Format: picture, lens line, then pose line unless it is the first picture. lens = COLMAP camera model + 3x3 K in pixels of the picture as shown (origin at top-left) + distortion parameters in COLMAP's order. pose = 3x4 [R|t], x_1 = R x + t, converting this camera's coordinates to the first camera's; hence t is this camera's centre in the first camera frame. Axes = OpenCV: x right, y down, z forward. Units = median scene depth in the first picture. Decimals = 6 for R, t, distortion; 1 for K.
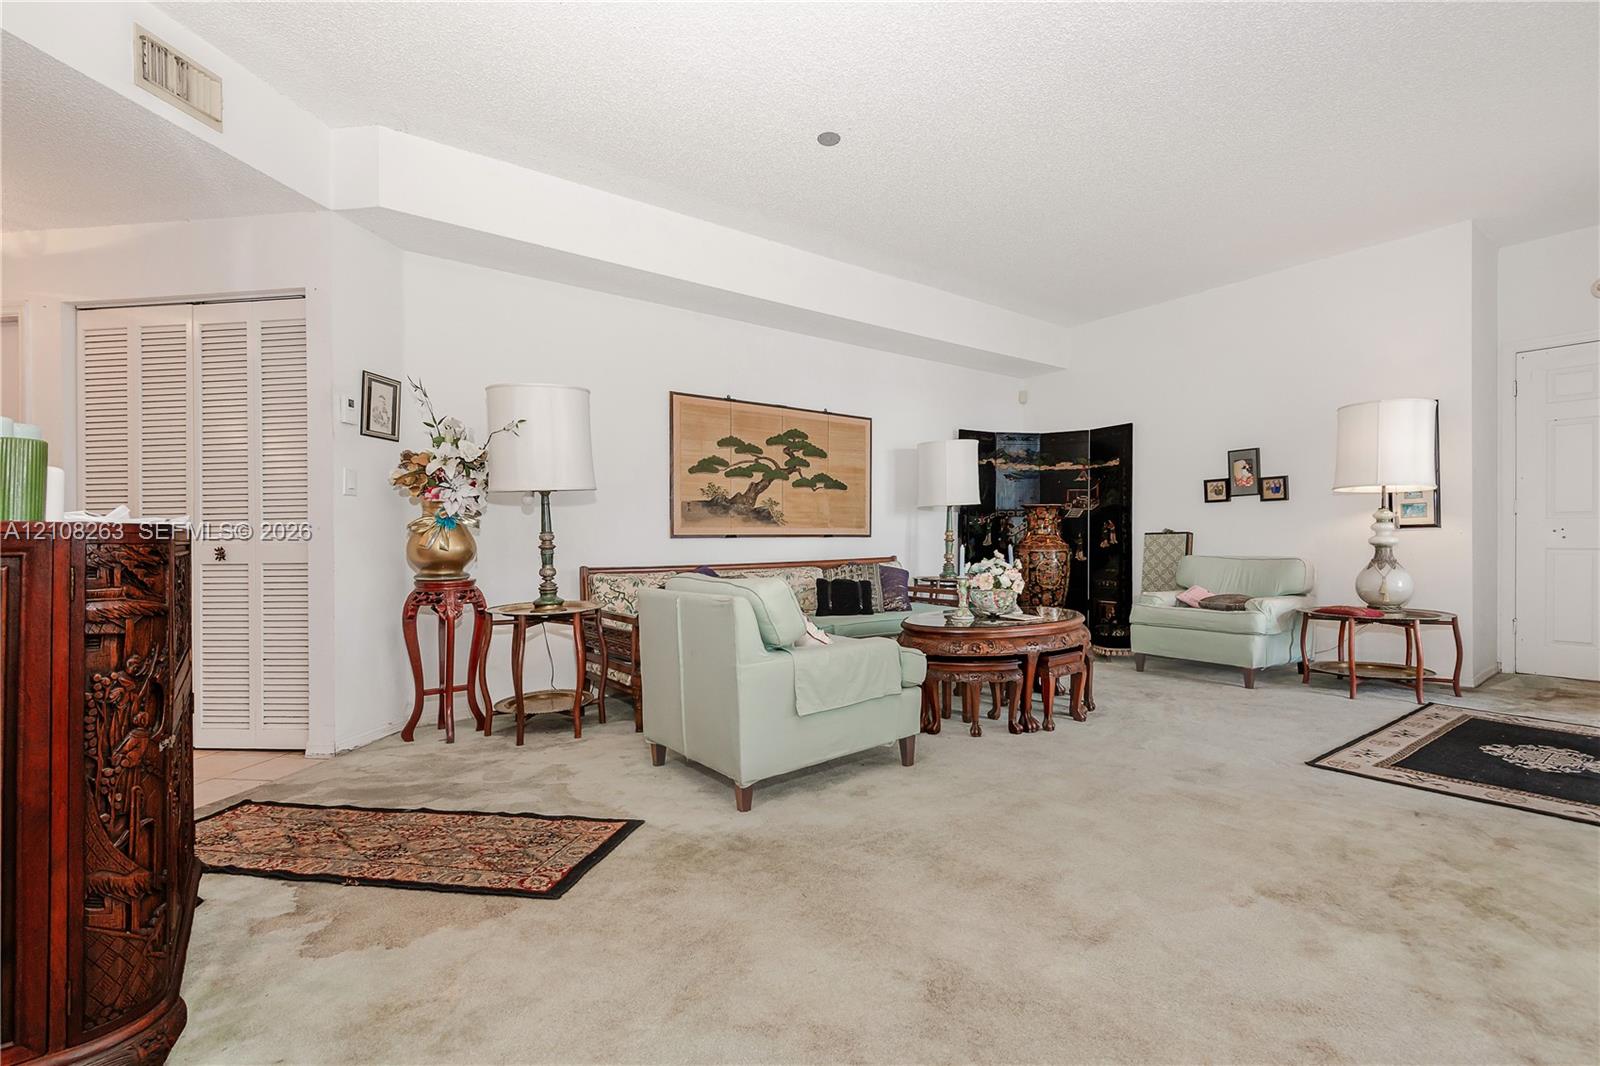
lens RADIAL K [[731.1, 0, 804.9], [0, 731.1, 539.9], [0, 0, 1]] dist [0.019967, -0.000566]
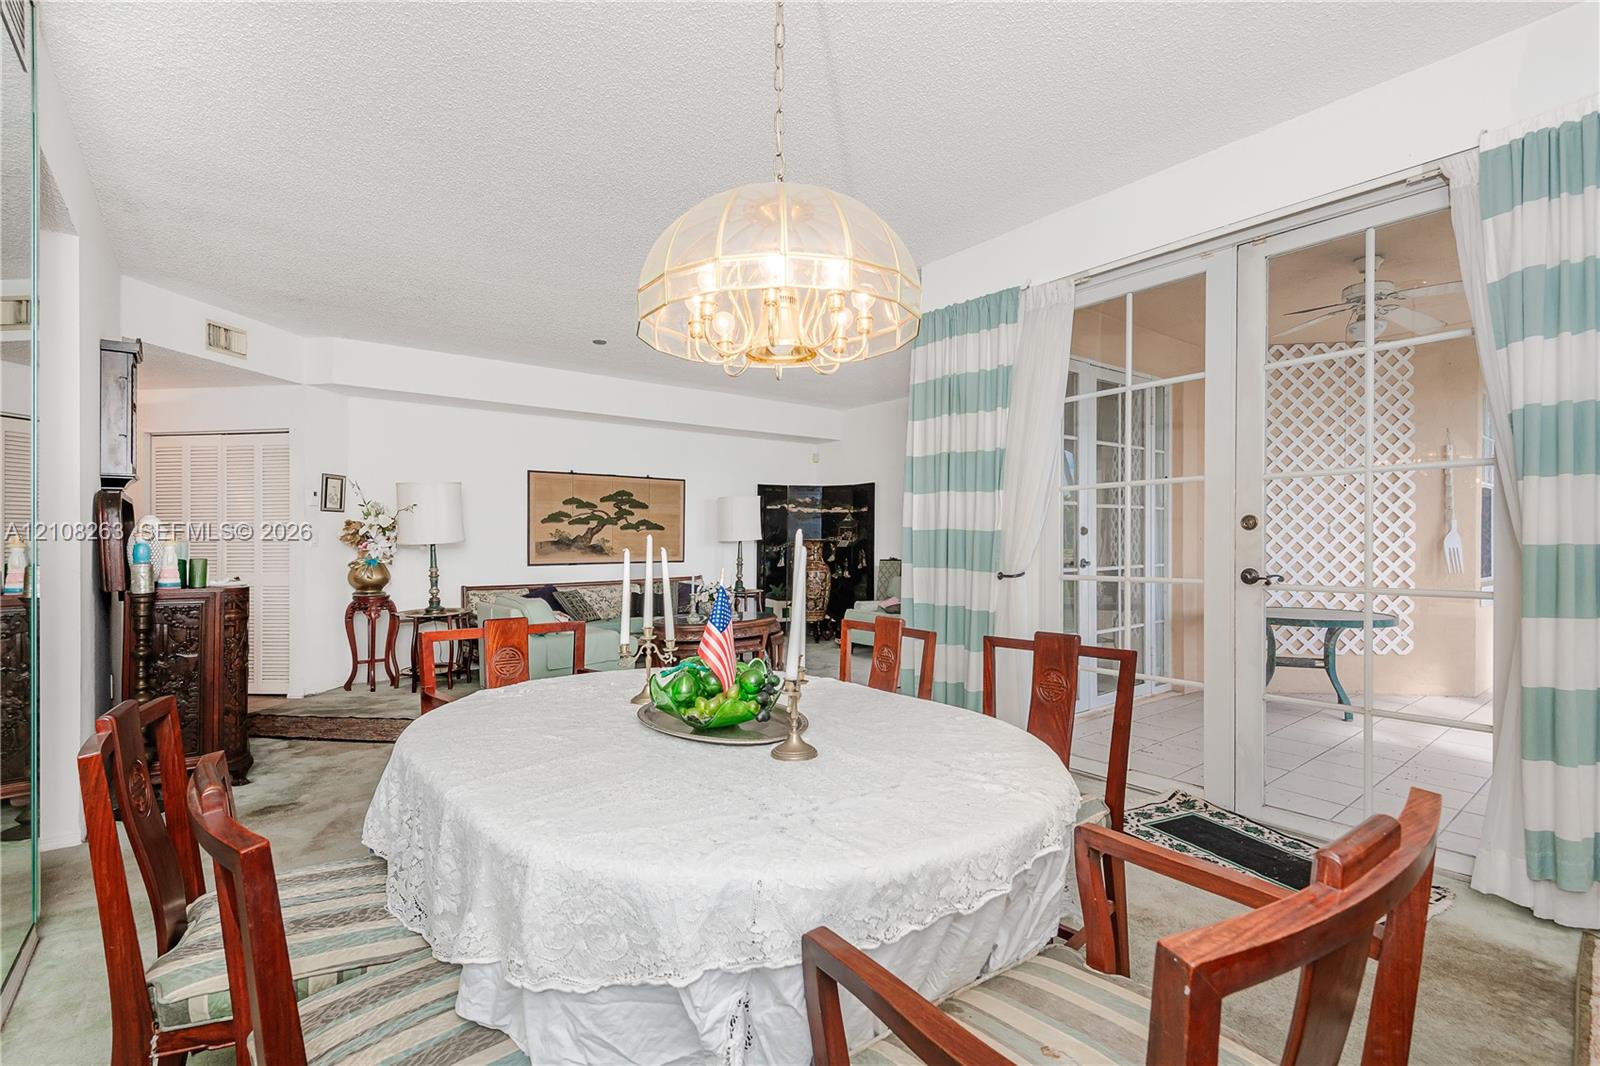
lens RADIAL K [[731.1, 0, 792.6], [0, 731.1, 537.8], [0, 0, 1]] dist [0.019967, -0.000566]
pose [[0.999724, 0.005362, 0.022879, 0.404434], [-0.005276, 0.999979, -0.003810, -0.071207], [-0.022899, 0.003688, 0.999731, -0.656348]]
